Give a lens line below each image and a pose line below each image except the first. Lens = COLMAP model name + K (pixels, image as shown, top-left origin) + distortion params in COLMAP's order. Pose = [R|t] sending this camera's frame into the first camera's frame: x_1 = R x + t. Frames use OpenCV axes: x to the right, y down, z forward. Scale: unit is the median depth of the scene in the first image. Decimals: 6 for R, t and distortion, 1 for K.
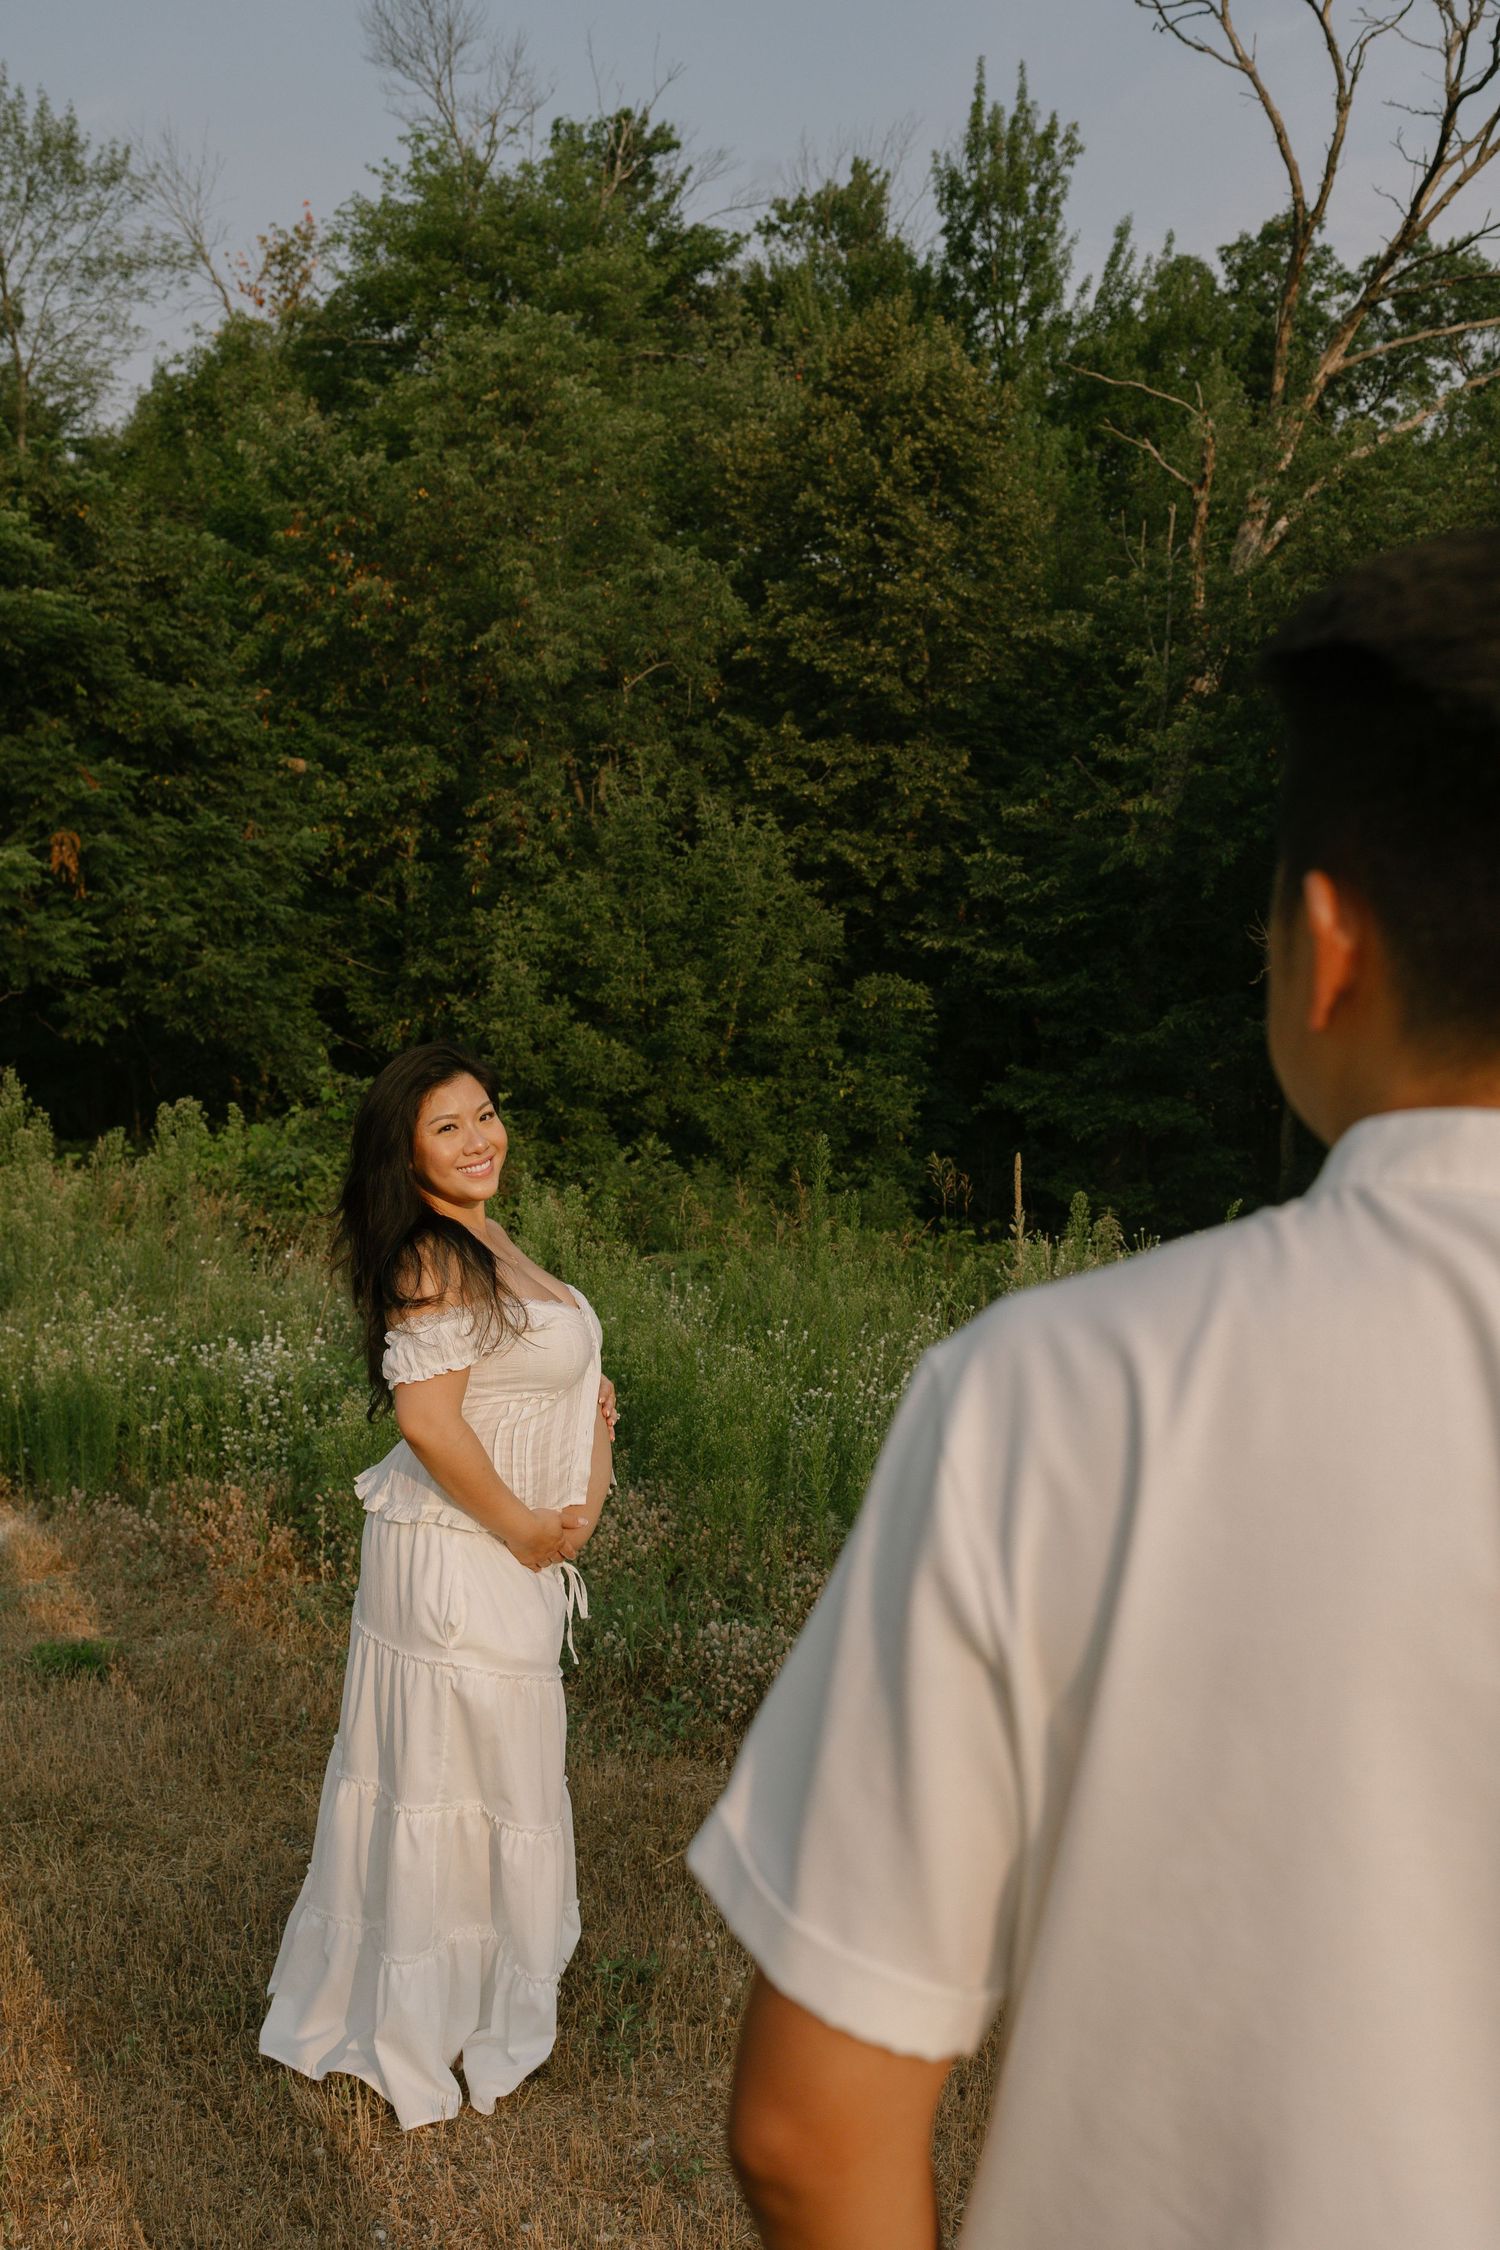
lens RADIAL K [[2343.4, 0, 733.9], [0, 2343.4, 1164.1], [0, 0, 1]] dist [0.013684, 0.021569]
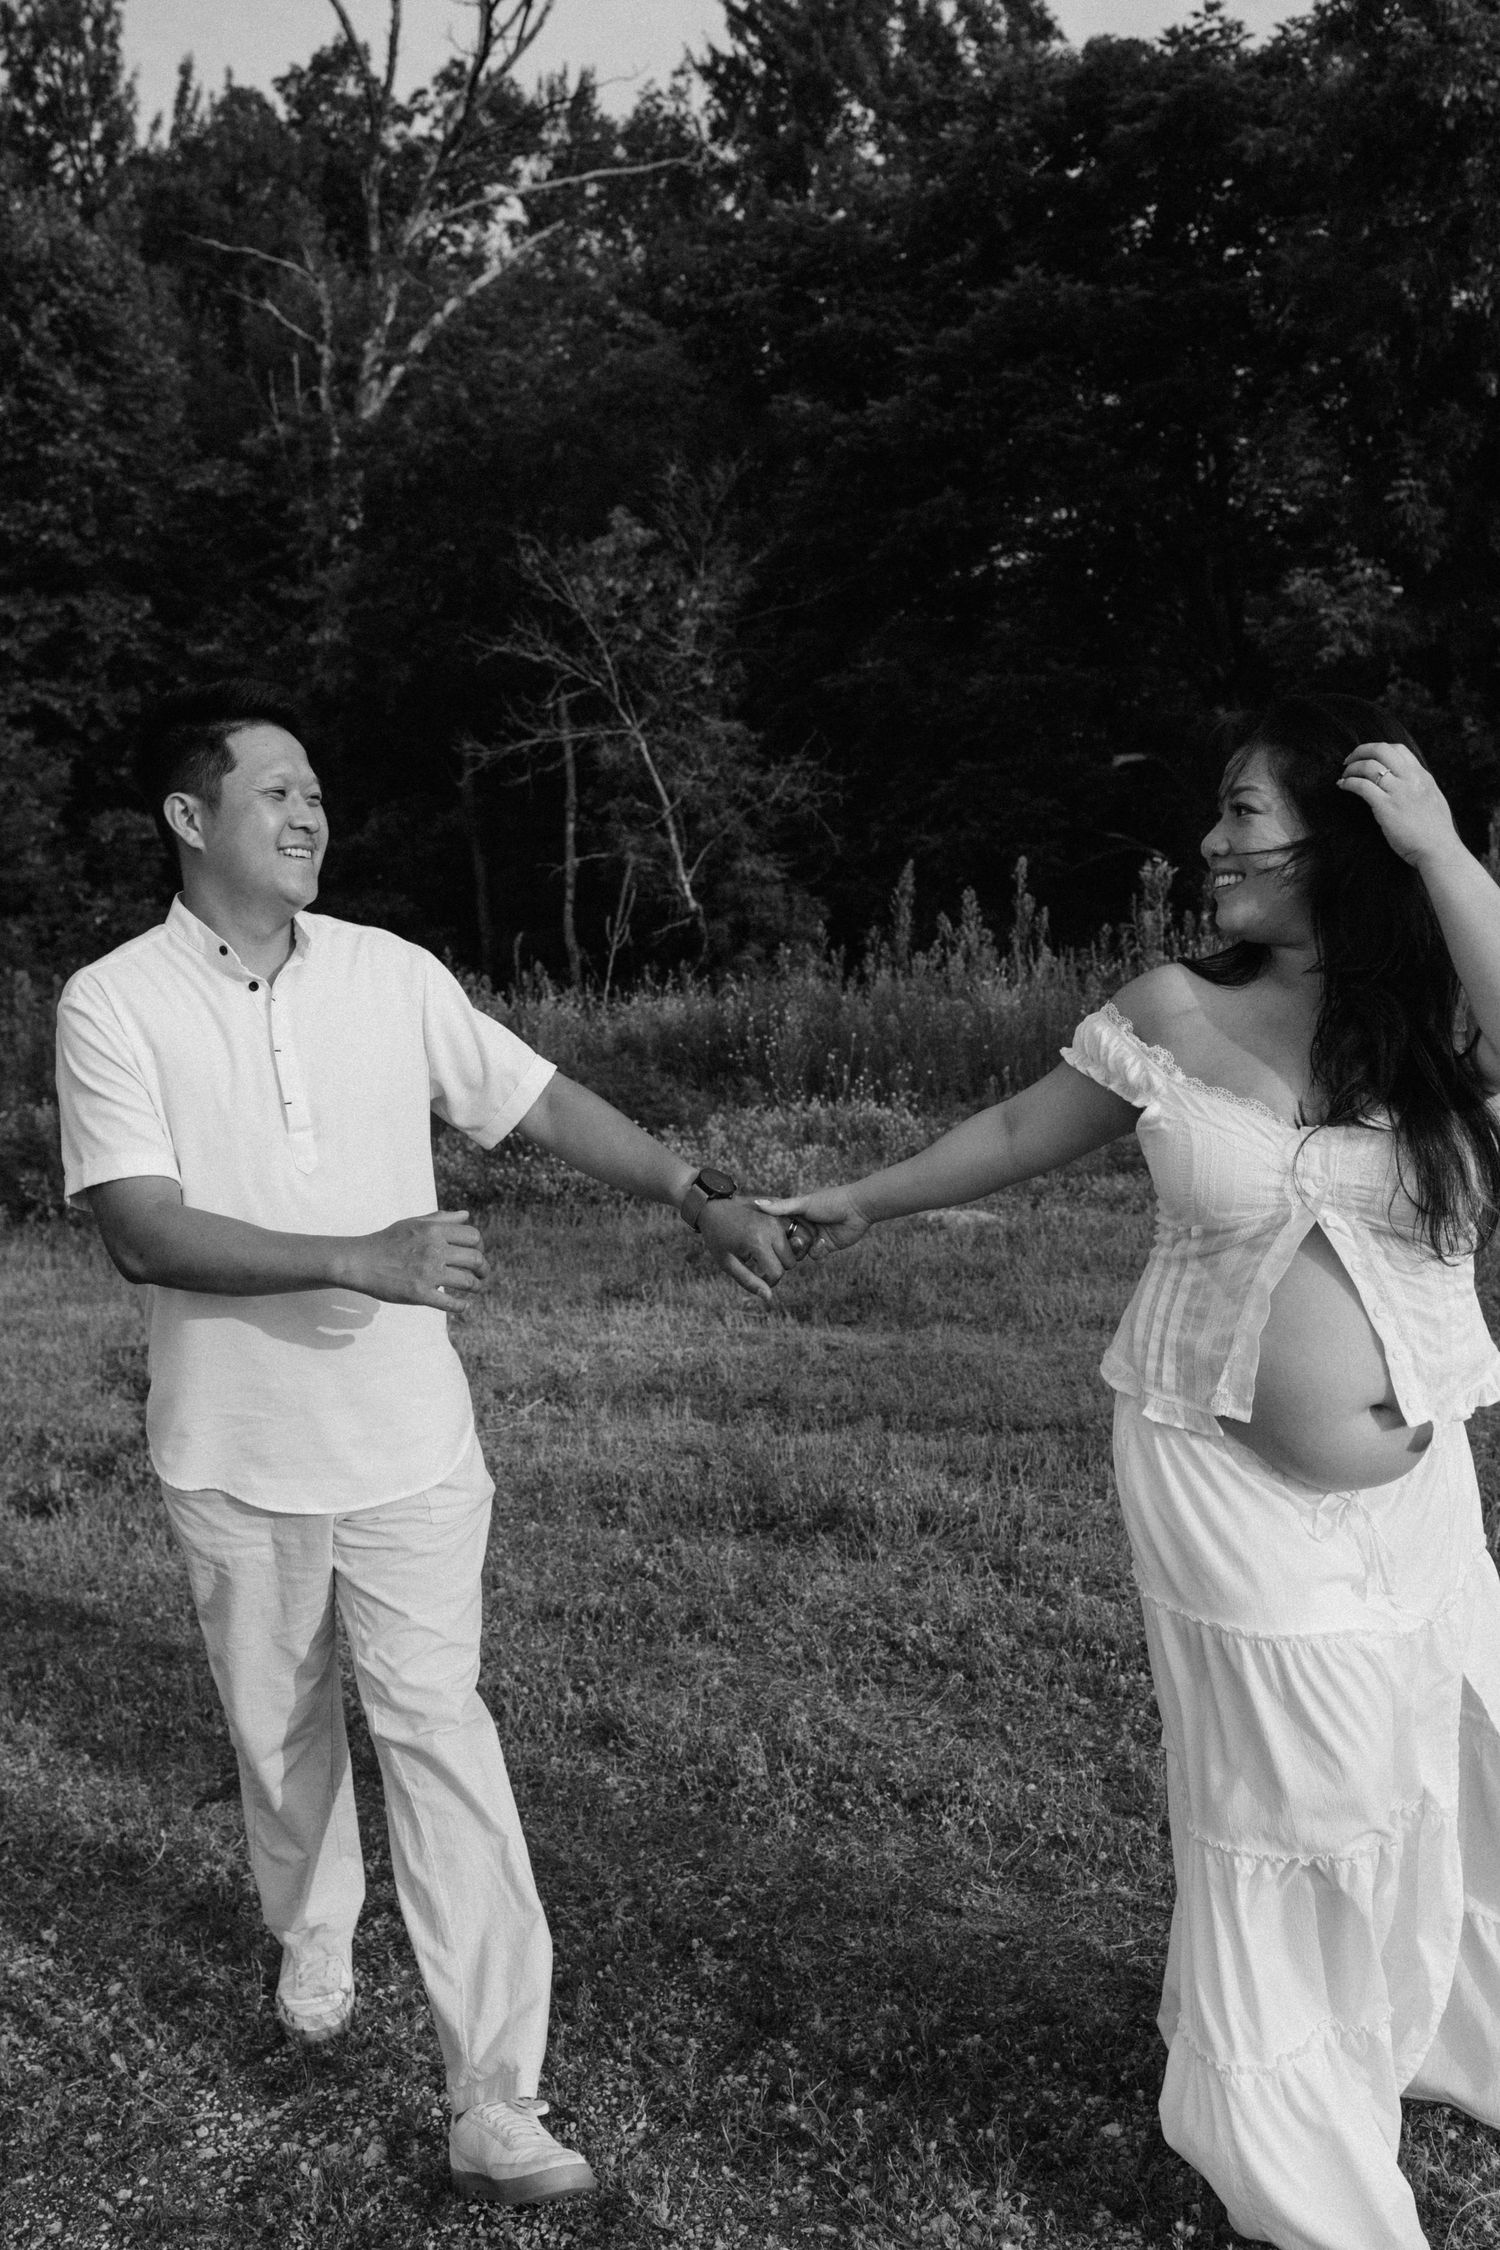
lens RADIAL K [[2343.4, 0, 733.9], [0, 2343.4, 1164.1], [0, 0, 1]] dist [0.013684, 0.021569]
pose [[0.928837, -0.163034, 0.332688, -0.053215], [0.134804, 0.985142, 0.106408, 0.004953], [-0.345093, -0.053989, 0.937015, -0.133648]]
